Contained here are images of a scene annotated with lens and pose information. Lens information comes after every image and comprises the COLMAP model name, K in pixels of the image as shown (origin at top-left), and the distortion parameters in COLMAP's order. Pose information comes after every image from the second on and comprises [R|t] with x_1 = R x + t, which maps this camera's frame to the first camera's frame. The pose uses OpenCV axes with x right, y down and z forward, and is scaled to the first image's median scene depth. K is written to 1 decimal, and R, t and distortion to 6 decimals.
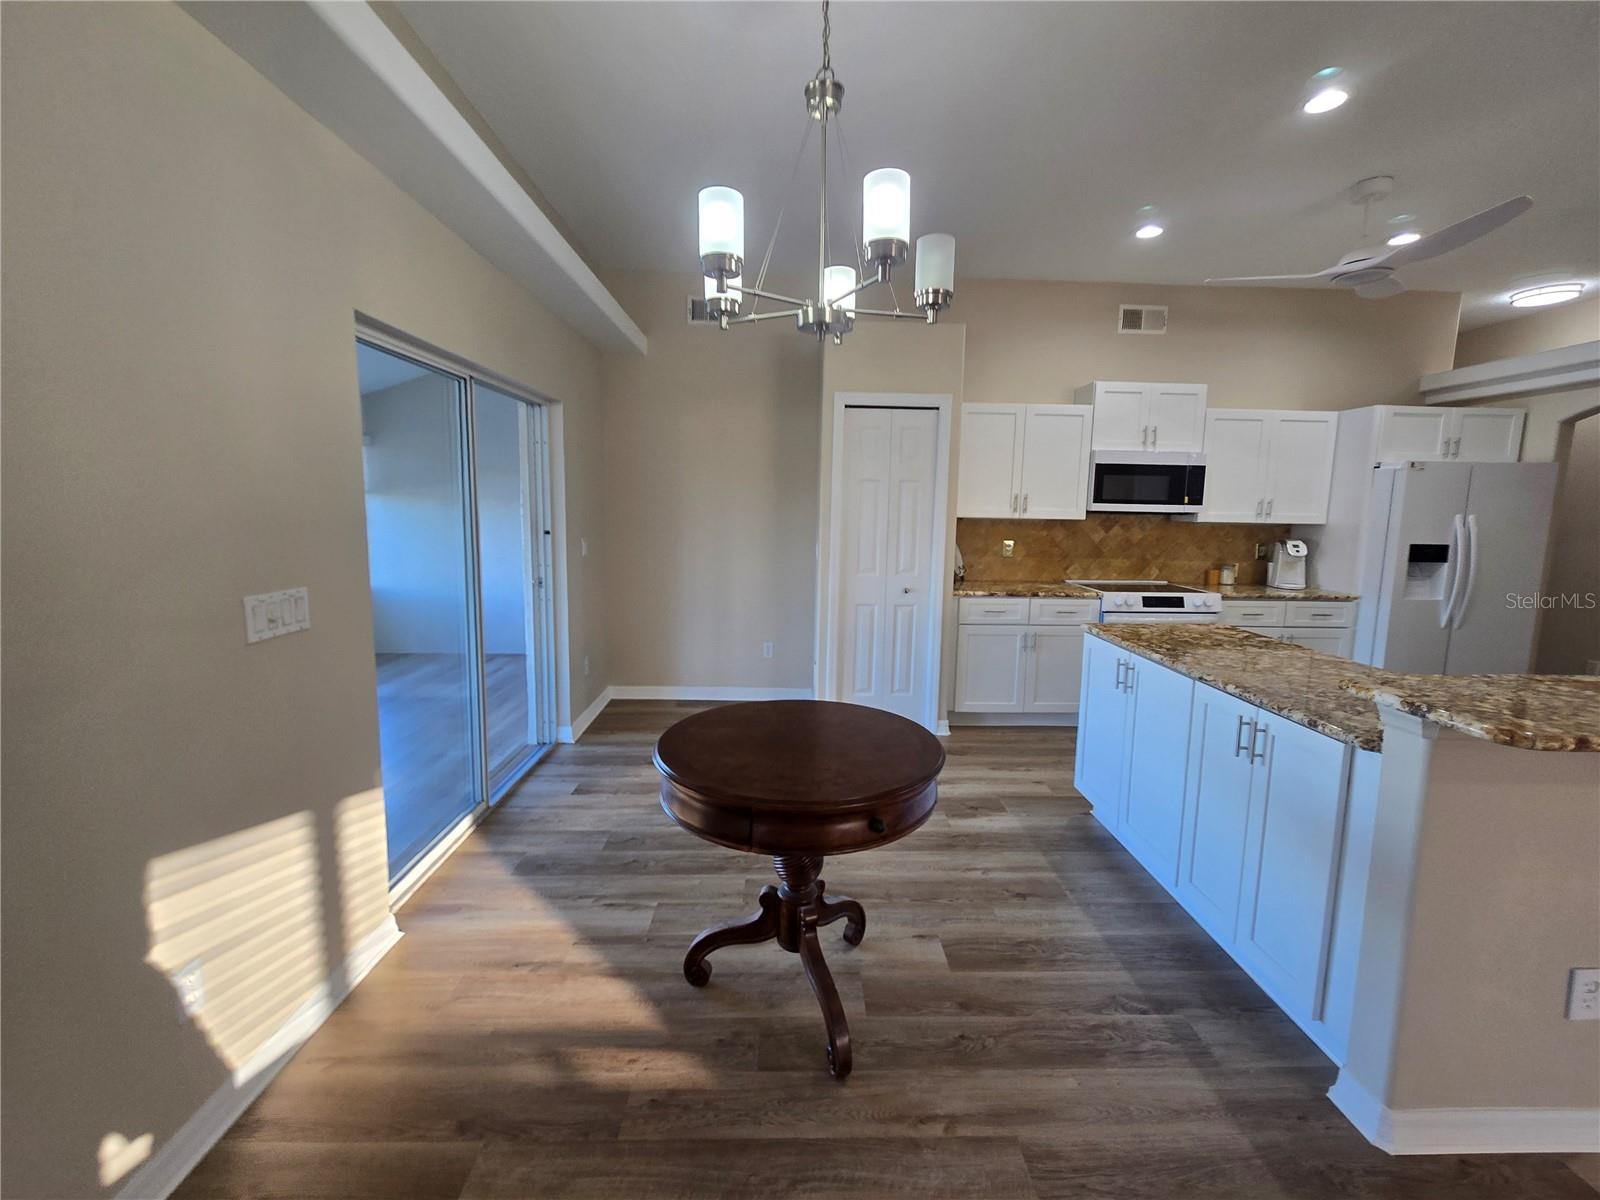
lens RADIAL K [[659.5, 0, 802.8], [0, 659.5, 585.3], [0, 0, 1]] dist [-0.001186, 0.000067]
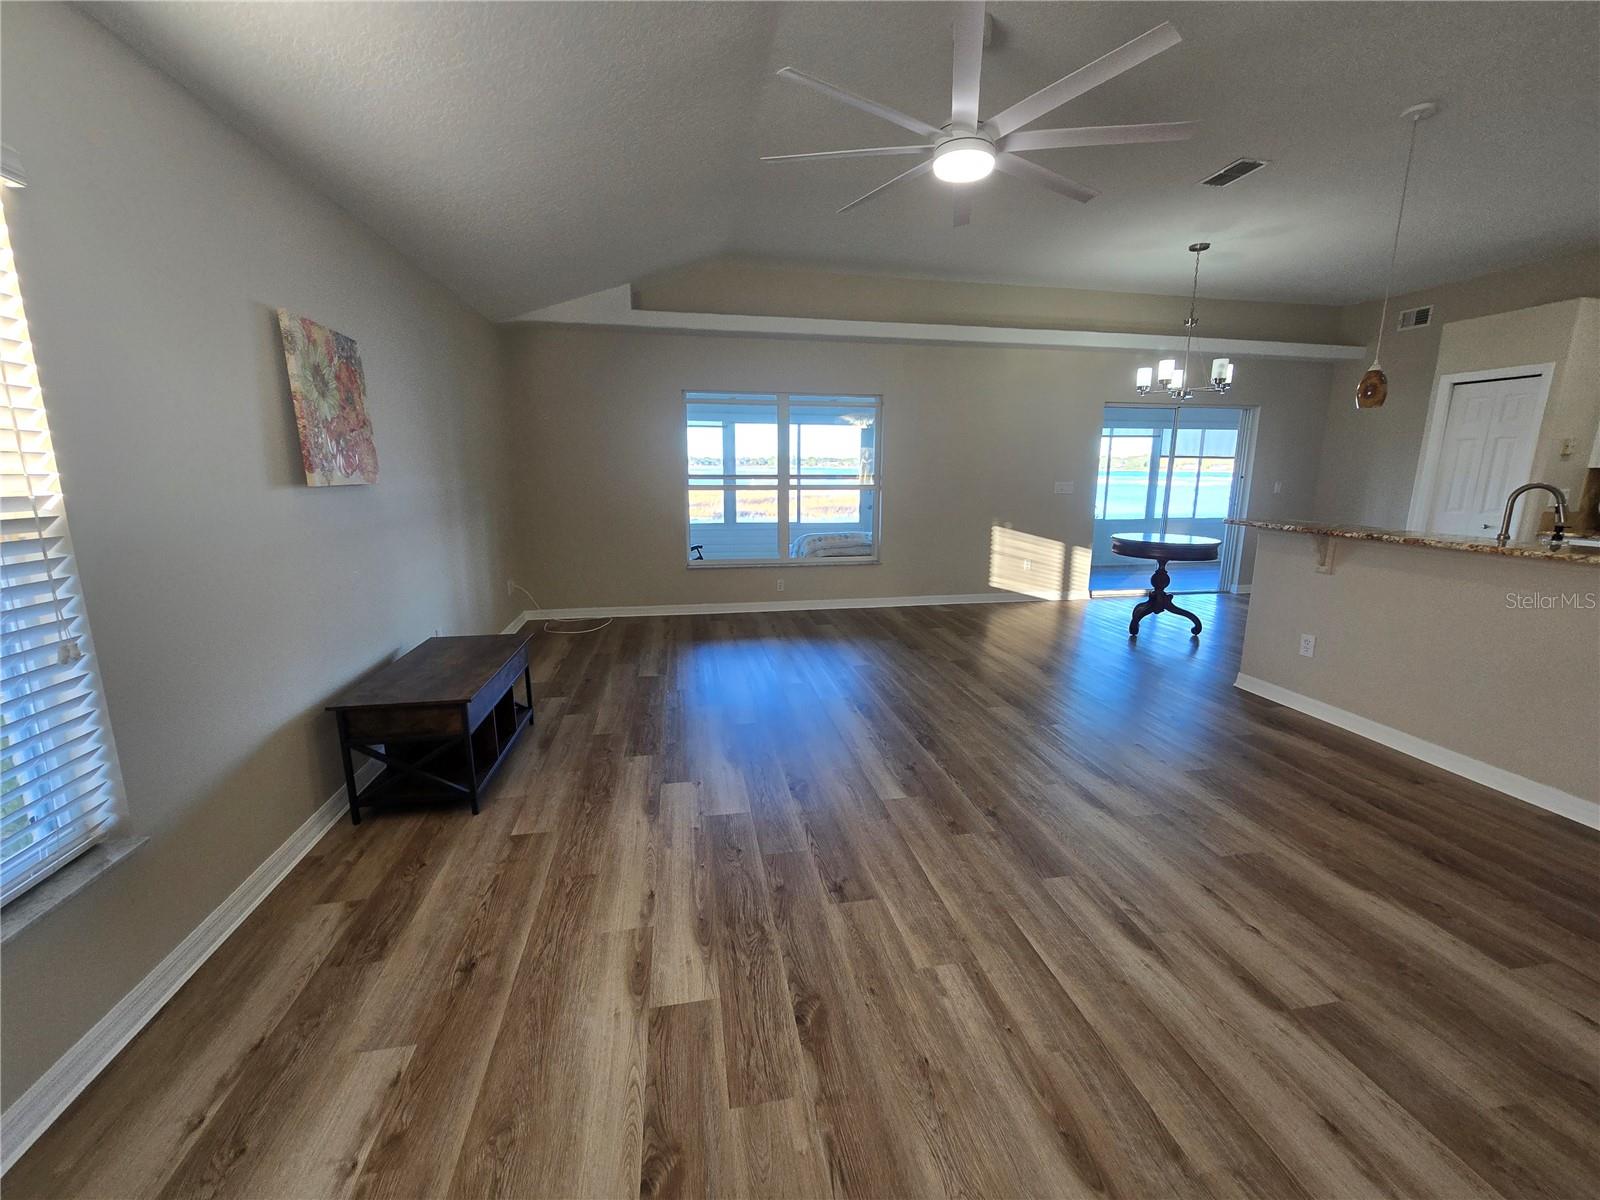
lens RADIAL K [[659.5, 0, 808.2], [0, 659.5, 591.1], [0, 0, 1]] dist [-0.001186, 0.000067]
pose [[0.167456, 0.169208, -0.971250, 1.135821], [-0.121928, 0.981153, 0.149911, 0.094362], [0.978311, 0.093320, 0.184931, -0.463386]]
